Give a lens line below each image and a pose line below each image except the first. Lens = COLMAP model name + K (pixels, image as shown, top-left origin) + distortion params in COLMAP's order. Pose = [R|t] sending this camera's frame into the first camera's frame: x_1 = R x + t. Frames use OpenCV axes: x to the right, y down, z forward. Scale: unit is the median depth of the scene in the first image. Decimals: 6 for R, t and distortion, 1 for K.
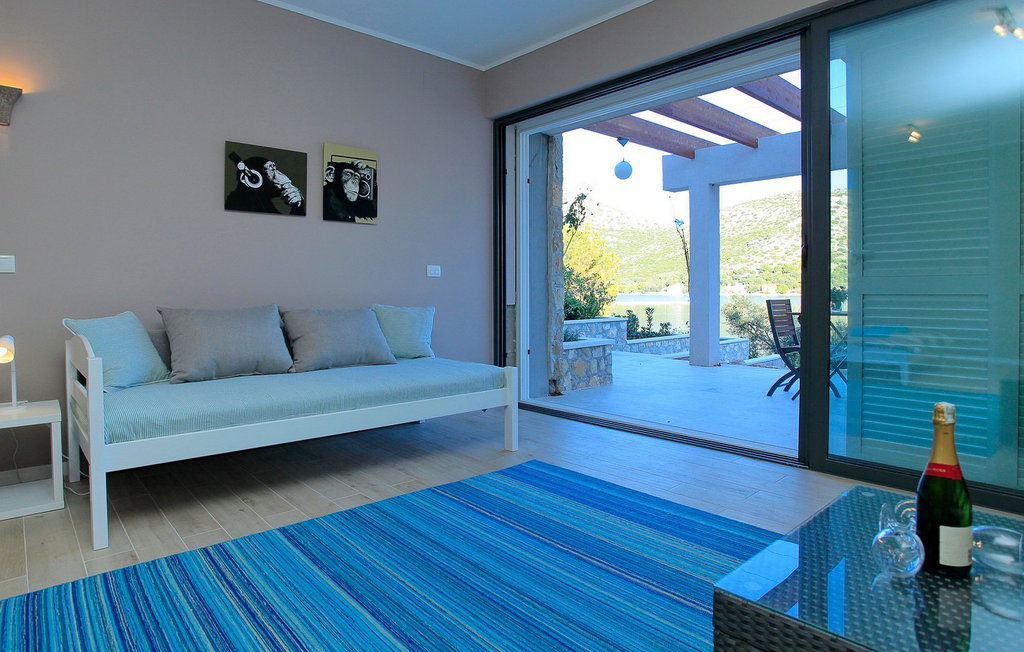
lens RADIAL K [[573.8, 0, 531.1], [0, 573.8, 306.6], [0, 0, 1]] dist [-0.003068, 0.000103]
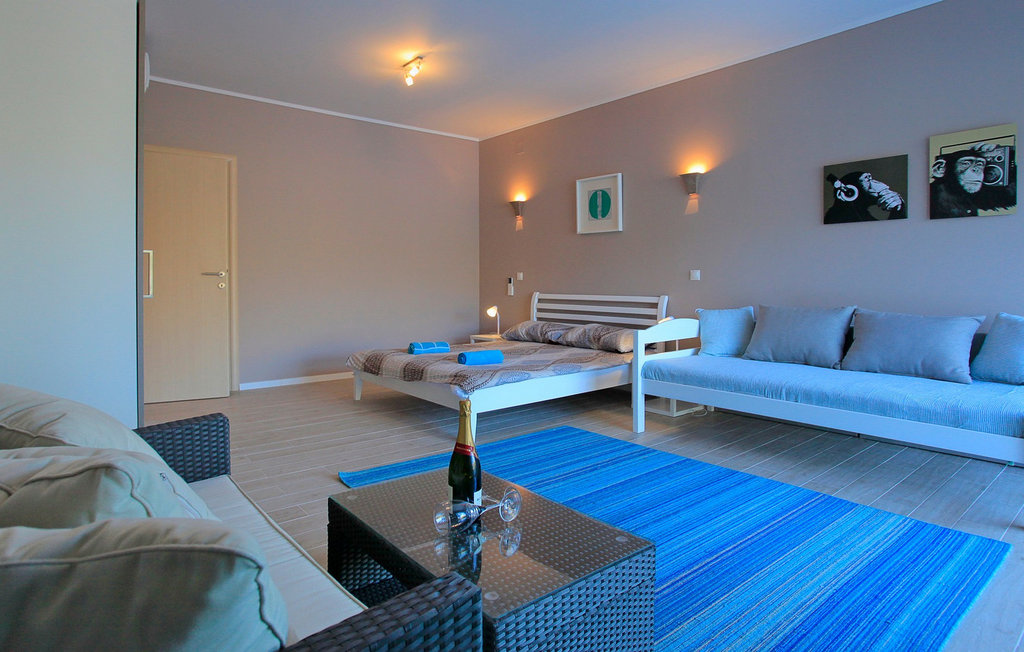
lens RADIAL K [[573.8, 0, 512.7], [0, 573.8, 324.4], [0, 0, 1]] dist [-0.003068, 0.000103]
pose [[-0.035437, 0.078616, -0.996275, 0.631491], [-0.038899, 0.996037, 0.079981, -0.029459], [0.998615, 0.041588, -0.032239, 0.366048]]
